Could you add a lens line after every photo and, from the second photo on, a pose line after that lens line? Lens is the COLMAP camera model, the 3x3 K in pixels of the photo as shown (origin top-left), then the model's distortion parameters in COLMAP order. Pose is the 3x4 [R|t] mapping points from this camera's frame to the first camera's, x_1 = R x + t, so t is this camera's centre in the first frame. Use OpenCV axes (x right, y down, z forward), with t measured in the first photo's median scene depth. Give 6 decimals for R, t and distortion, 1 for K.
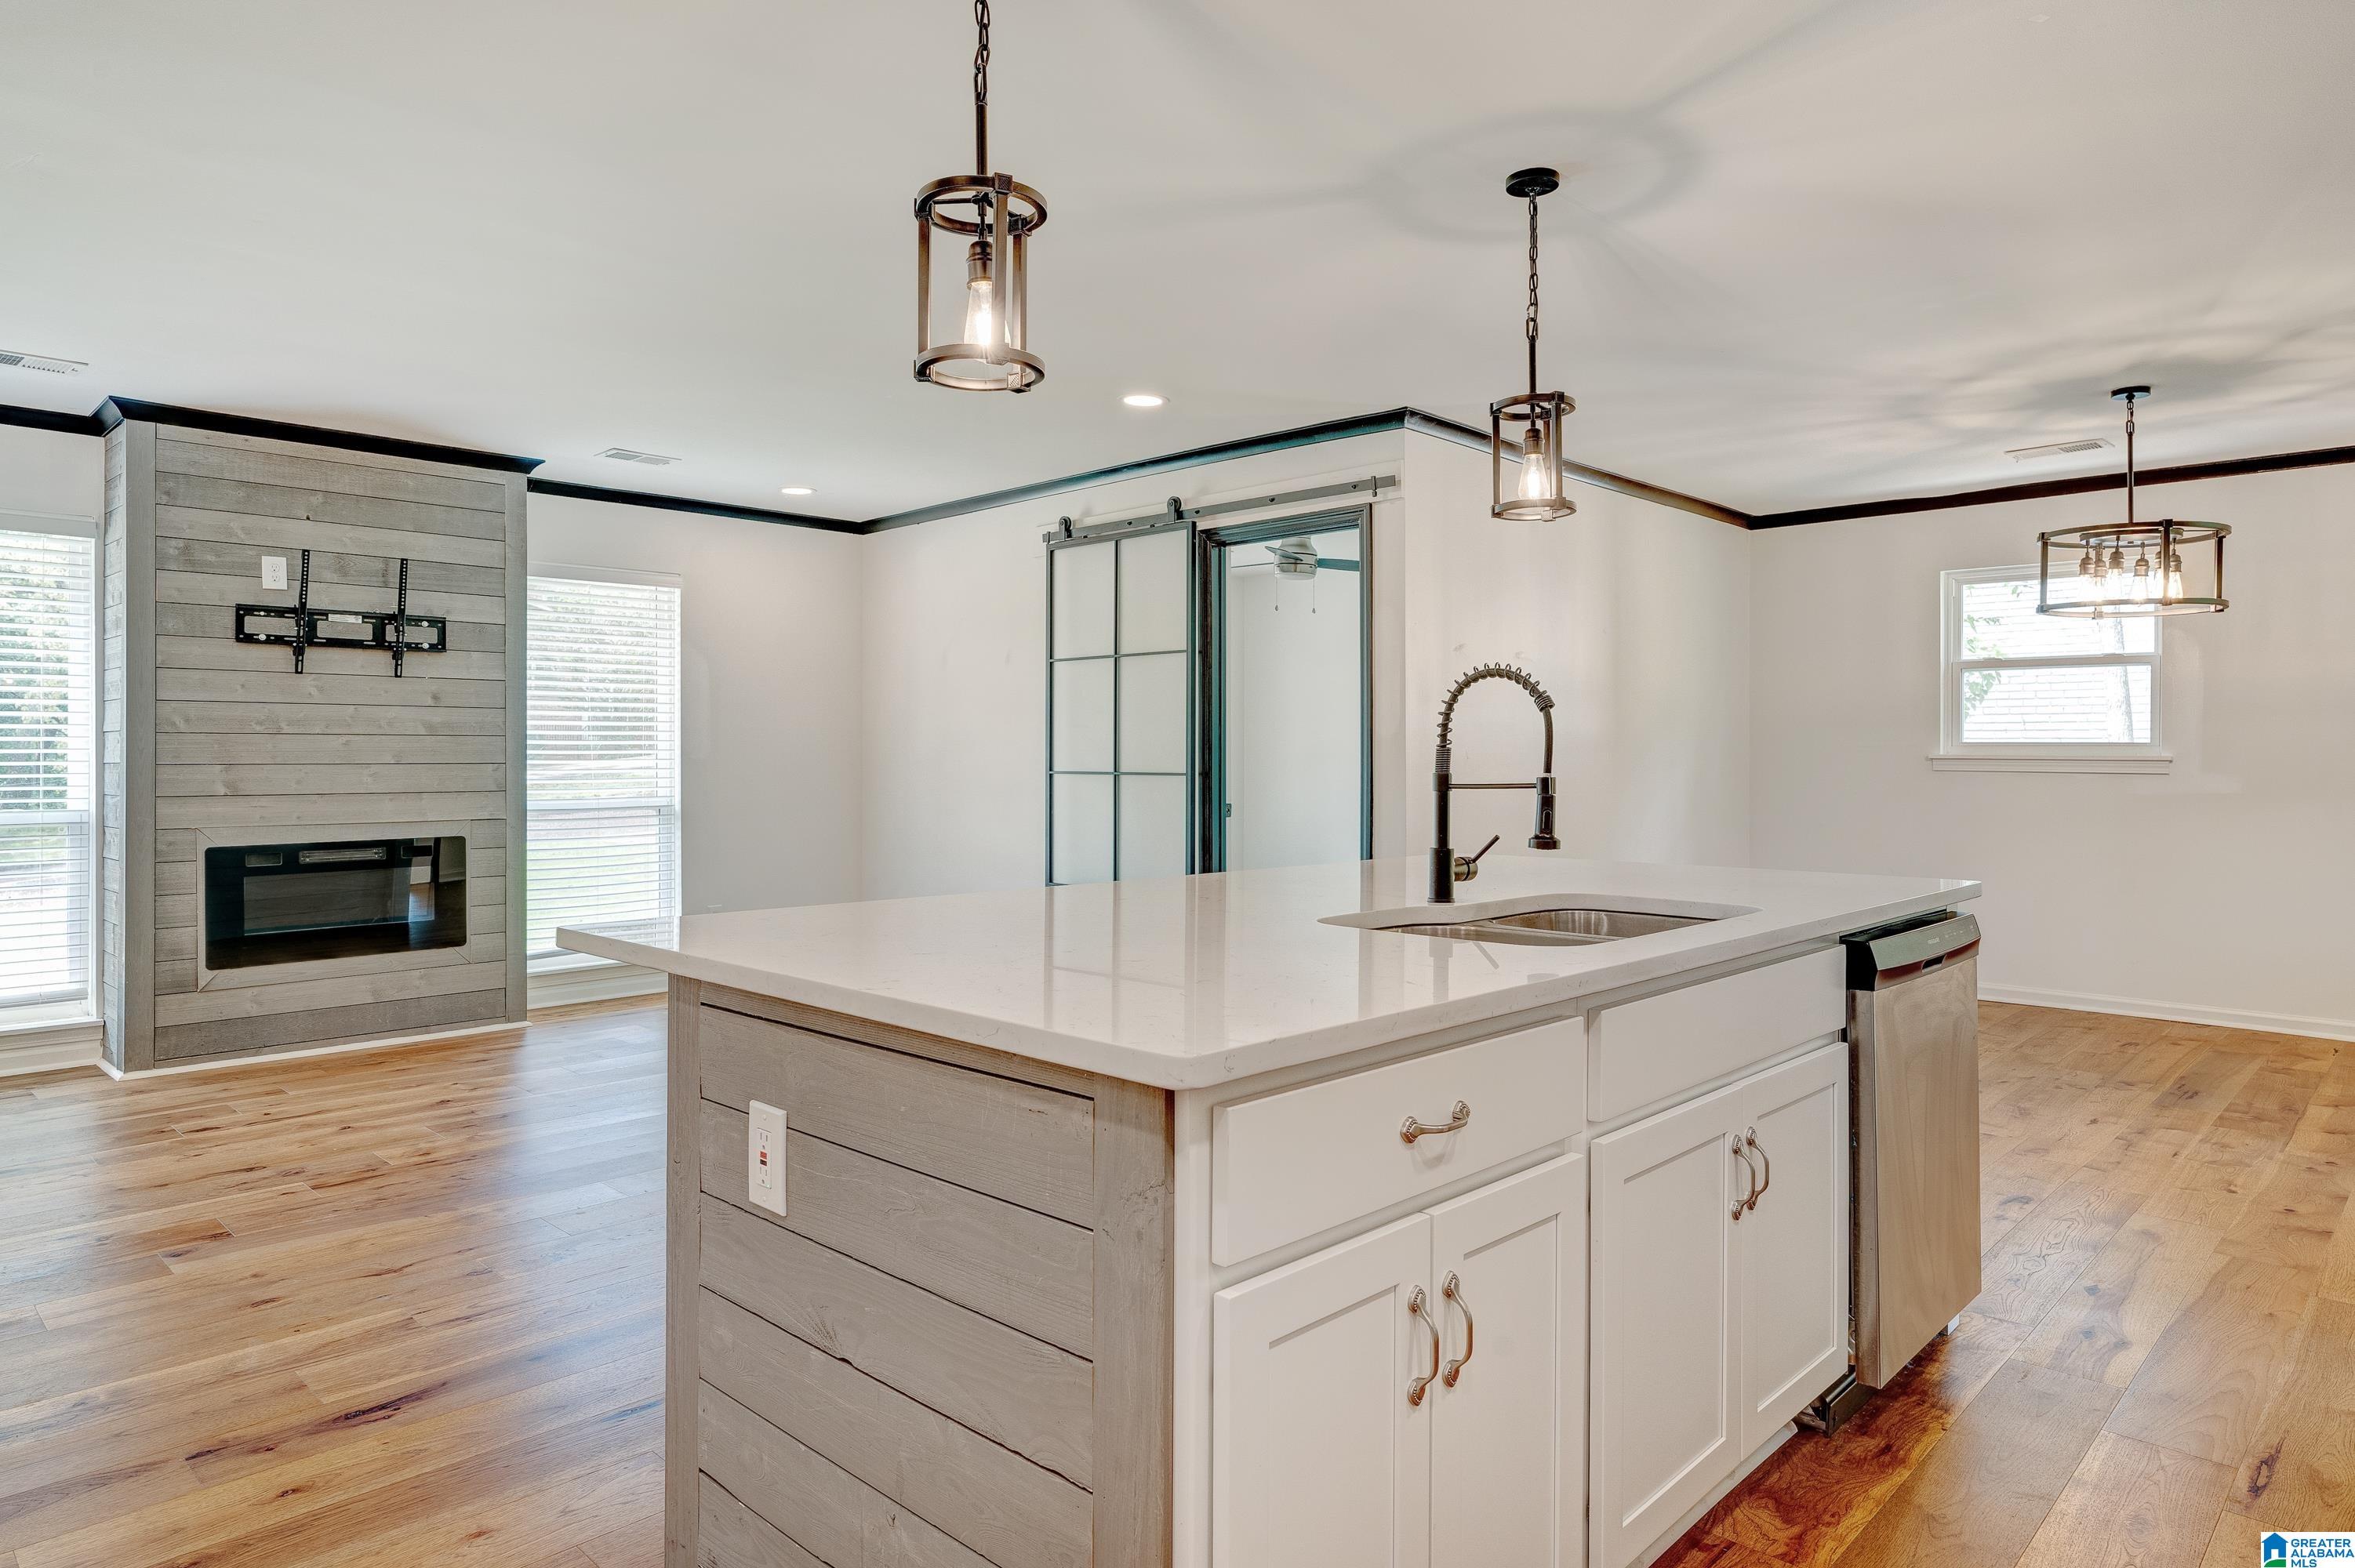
lens RADIAL K [[1398.7, 0, 1181.8], [0, 1398.7, 757.9], [0, 0, 1]] dist [-0.008560, 0.000216]
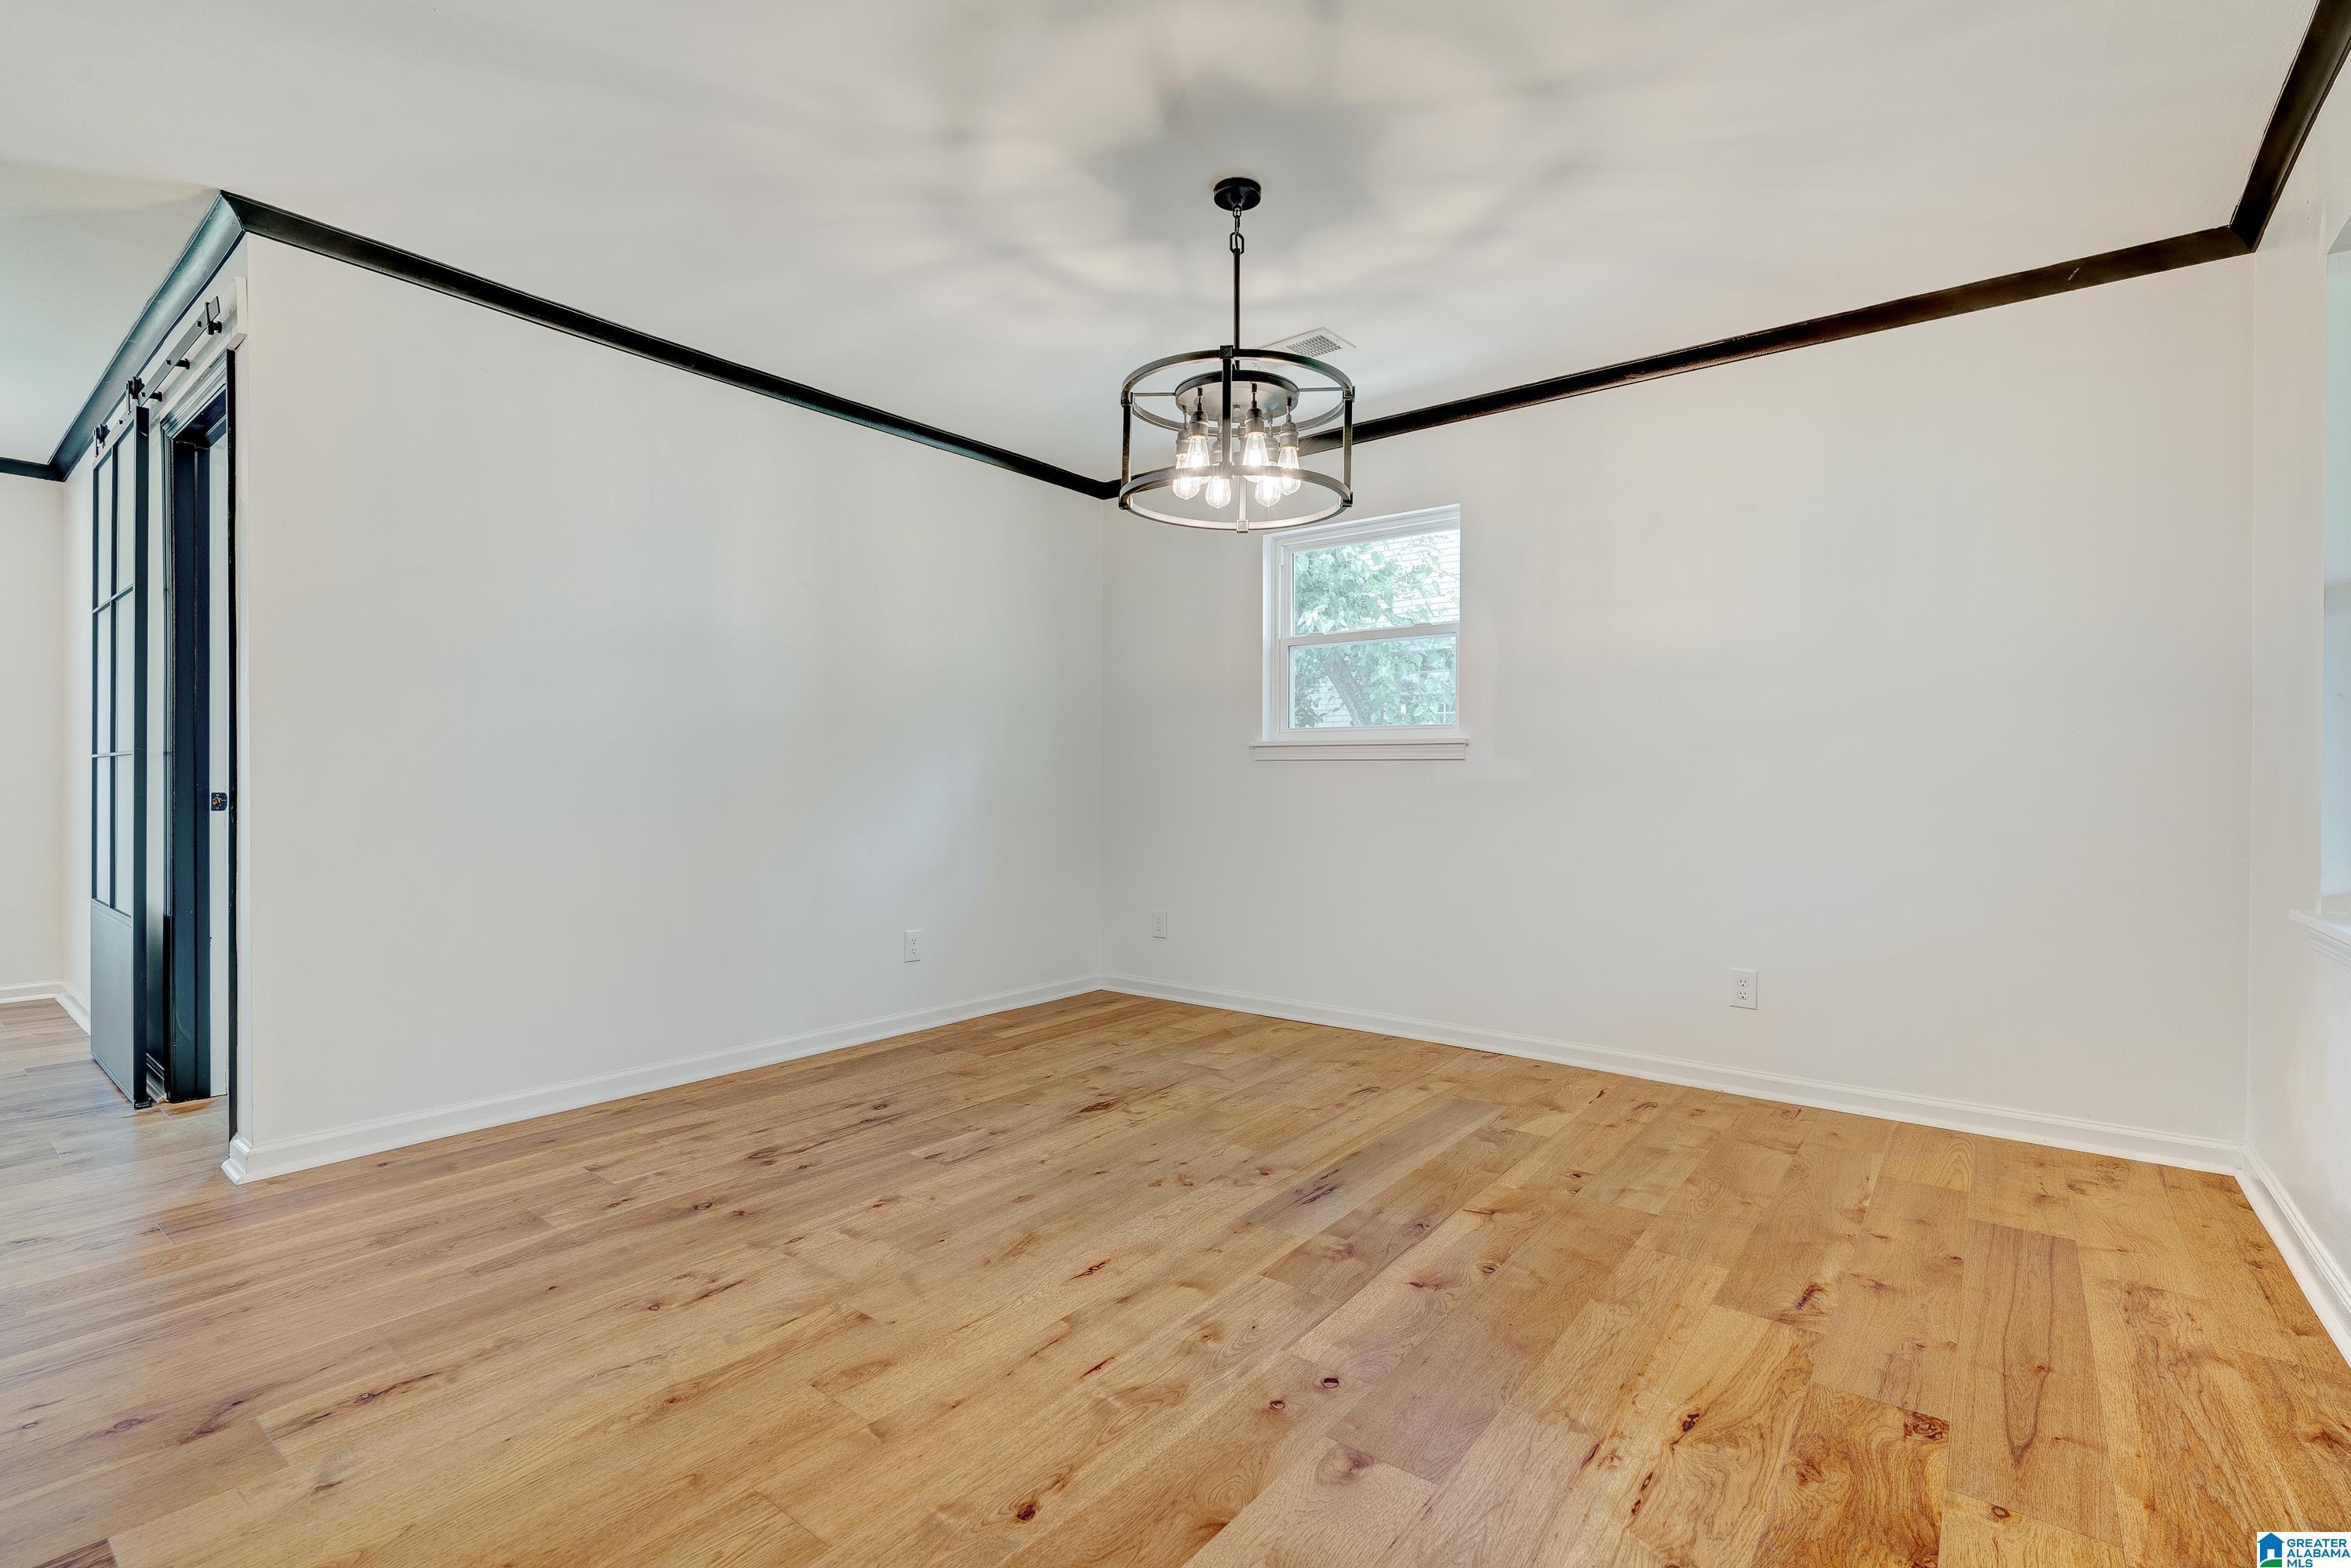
lens RADIAL K [[1060.6, 0, 1177.3], [0, 1060.6, 787.8], [0, 0, 1]] dist [-0.002763, 0.000746]
pose [[0.994862, -0.000306, 0.101240, 0.543570], [0.000016, 0.999996, 0.002860, 0.030929], [-0.101240, -0.002844, 0.994858, 0.434202]]
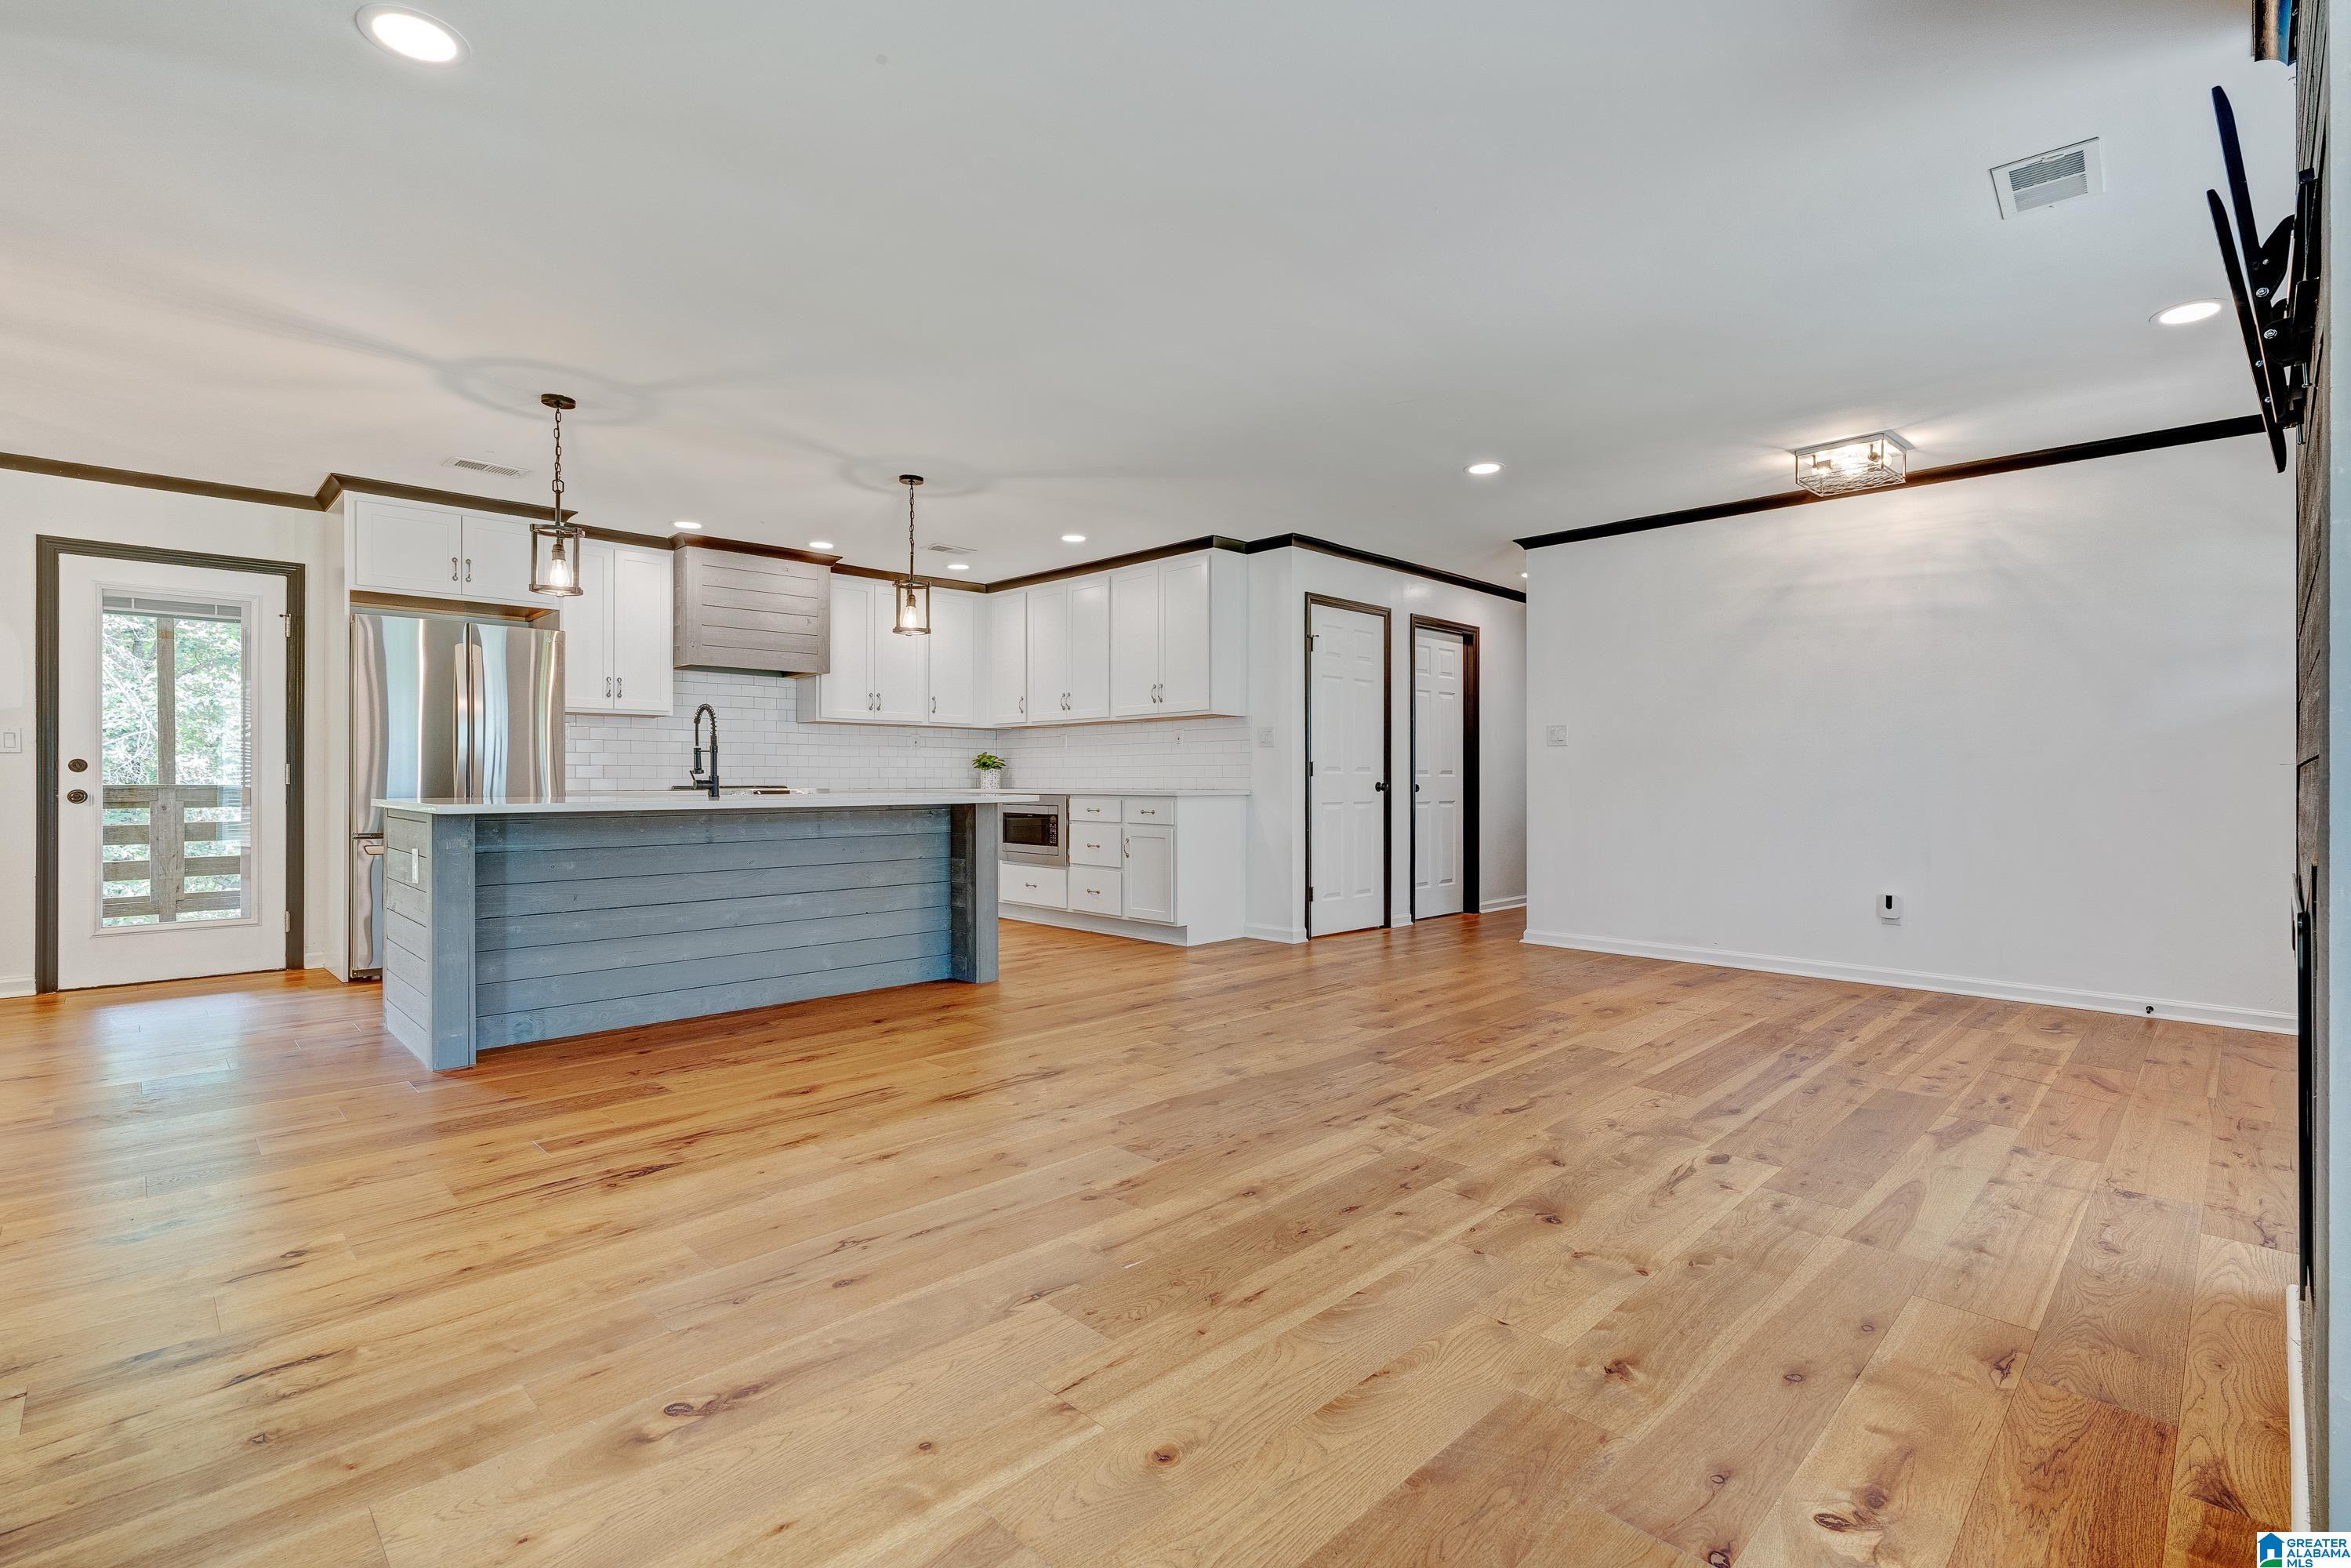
lens RADIAL K [[1067.5, 0, 1178.8], [0, 1067.5, 779.5], [0, 0, 1]] dist [-0.003824, 0.000871]
pose [[-0.999721, -0.002496, 0.023476, -0.318955], [-0.002452, 0.999995, 0.001927, 0.030433], [-0.023480, 0.001869, -0.999723, 1.335444]]
